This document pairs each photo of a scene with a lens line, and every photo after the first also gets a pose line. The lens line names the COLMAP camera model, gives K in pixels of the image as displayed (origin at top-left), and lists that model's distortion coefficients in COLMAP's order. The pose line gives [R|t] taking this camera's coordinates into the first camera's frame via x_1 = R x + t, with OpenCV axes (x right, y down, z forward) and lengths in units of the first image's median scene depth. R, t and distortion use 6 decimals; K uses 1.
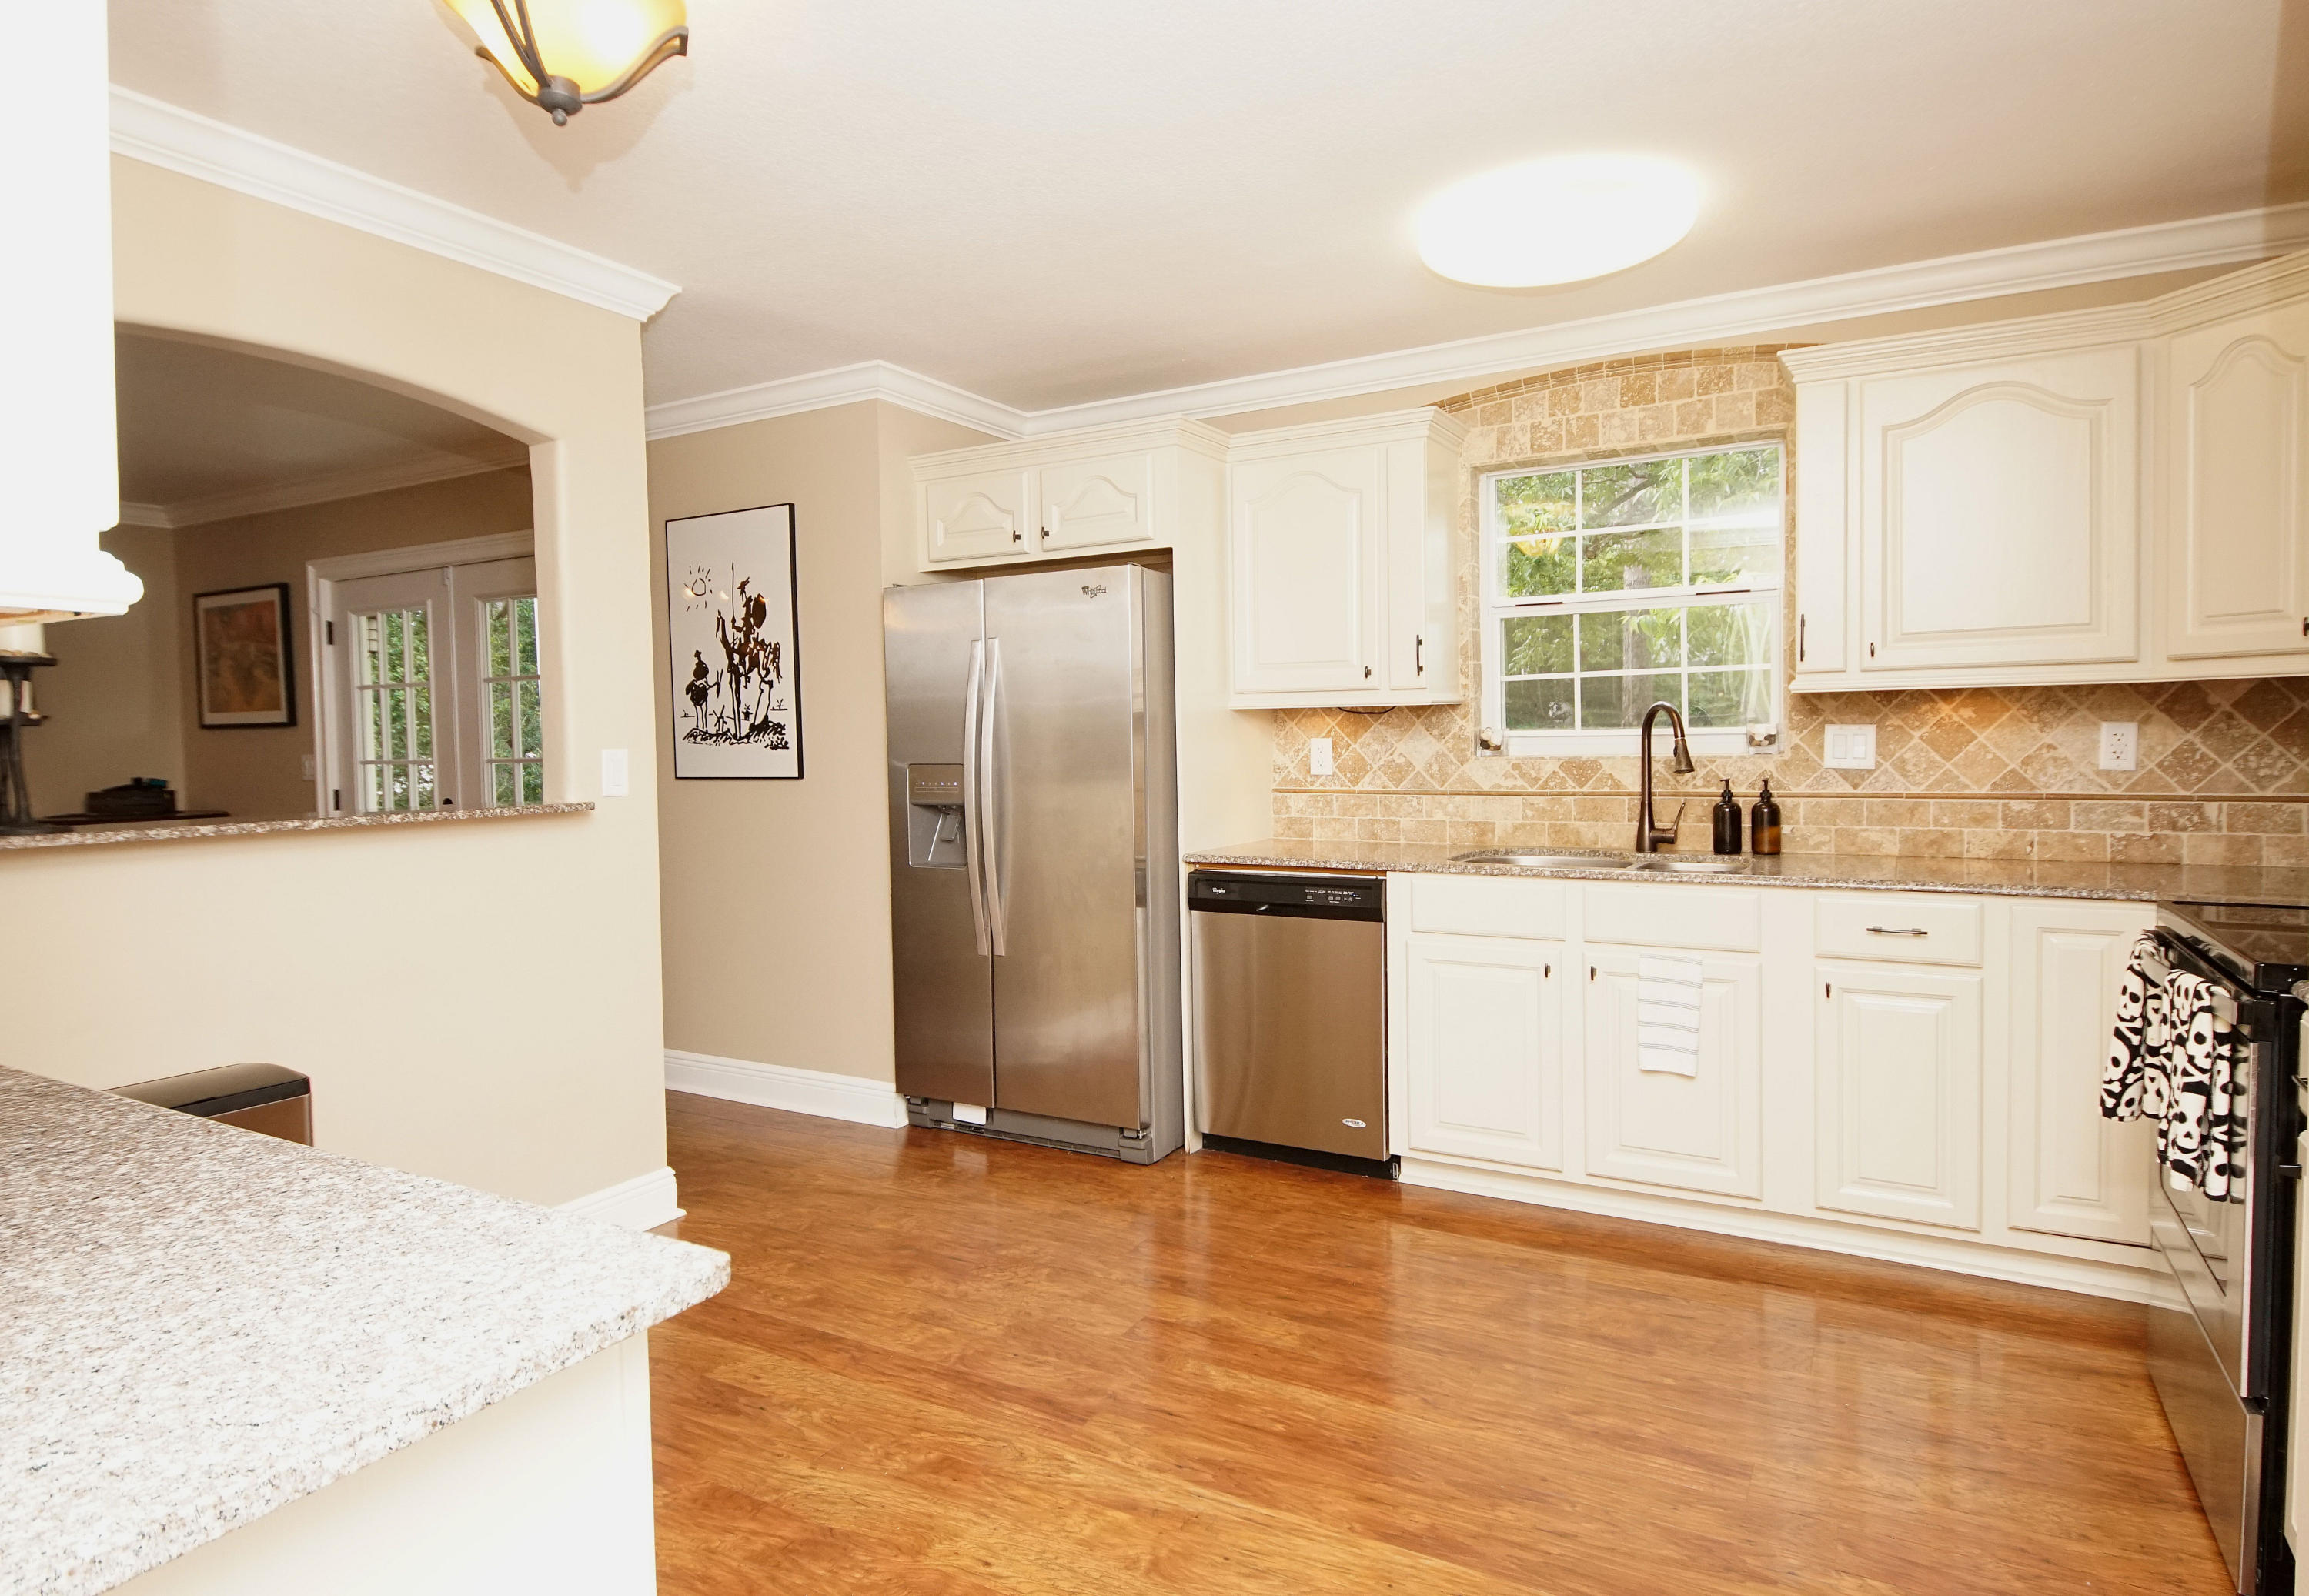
lens RADIAL K [[1302.8, 0, 1134.1], [0, 1302.8, 792.0], [0, 0, 1]] dist [0.000678, -0.019667]
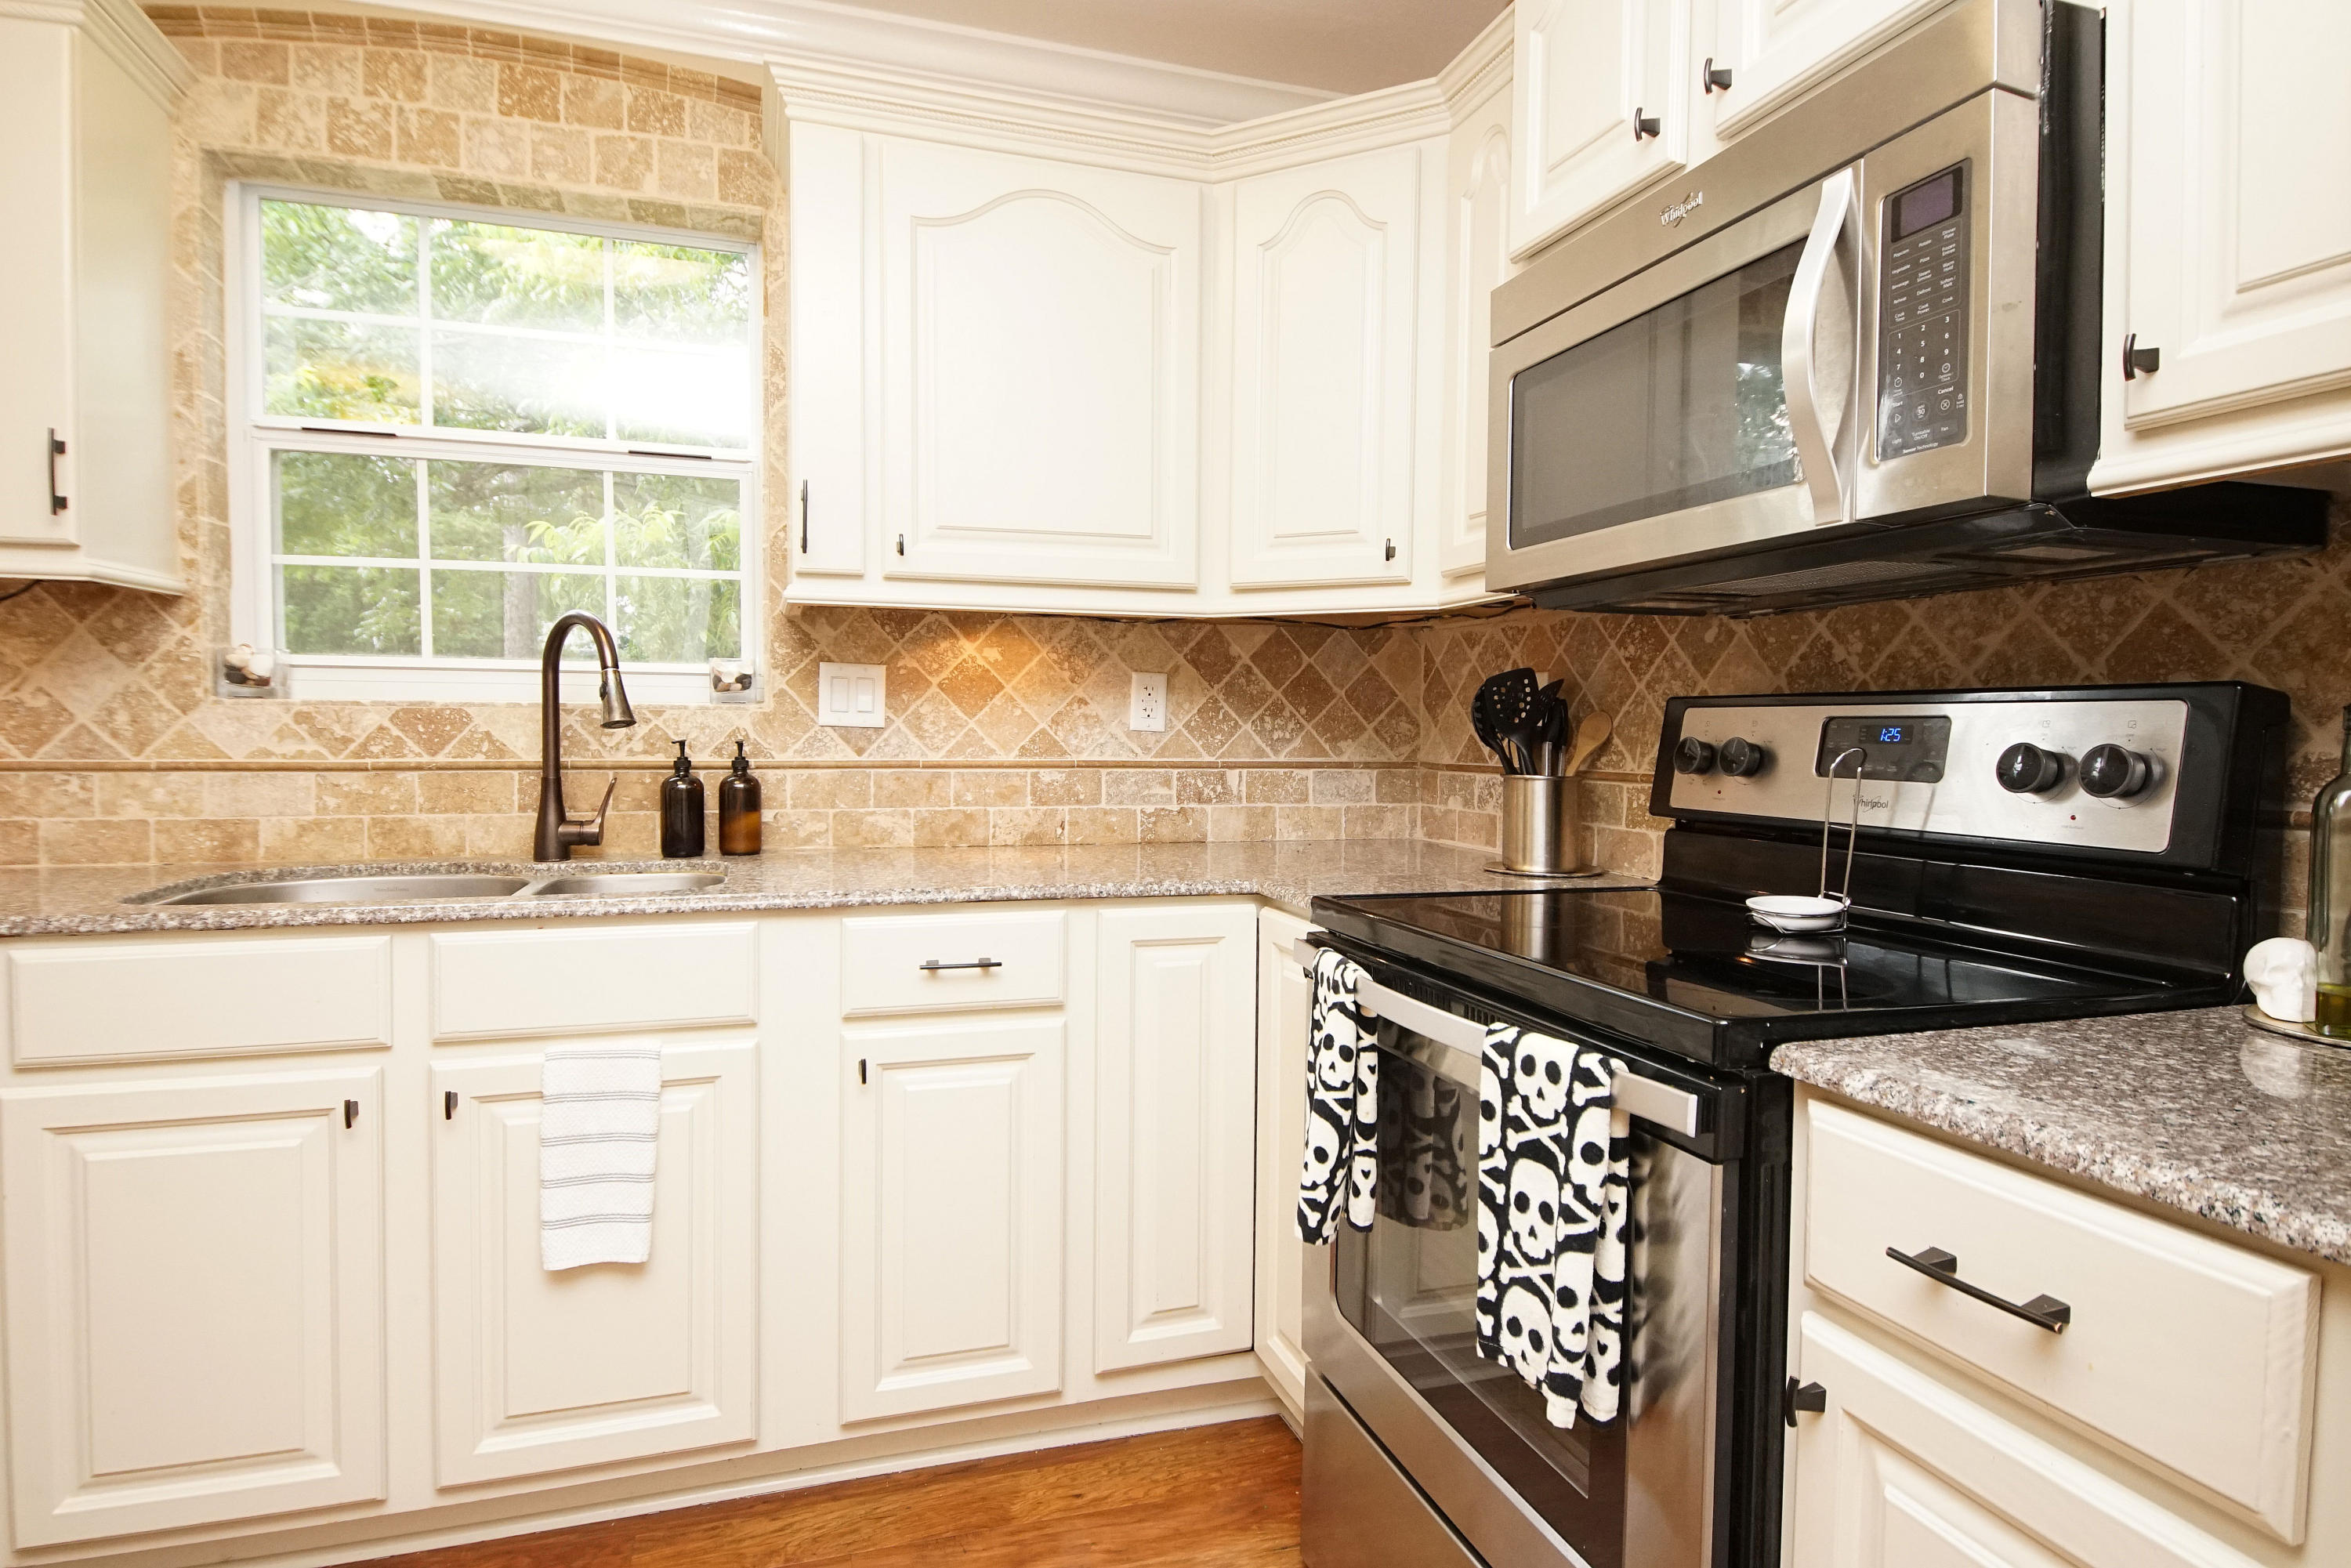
lens RADIAL K [[1255.3, 0, 1157.7], [0, 1255.3, 768.2], [0, 0, 1]] dist [0.036718, -0.034587]
pose [[0.673657, -0.001630, 0.739043, 0.159780], [0.013574, 0.999856, -0.010169, 0.013778], [-0.738920, 0.016882, 0.673582, 0.423903]]
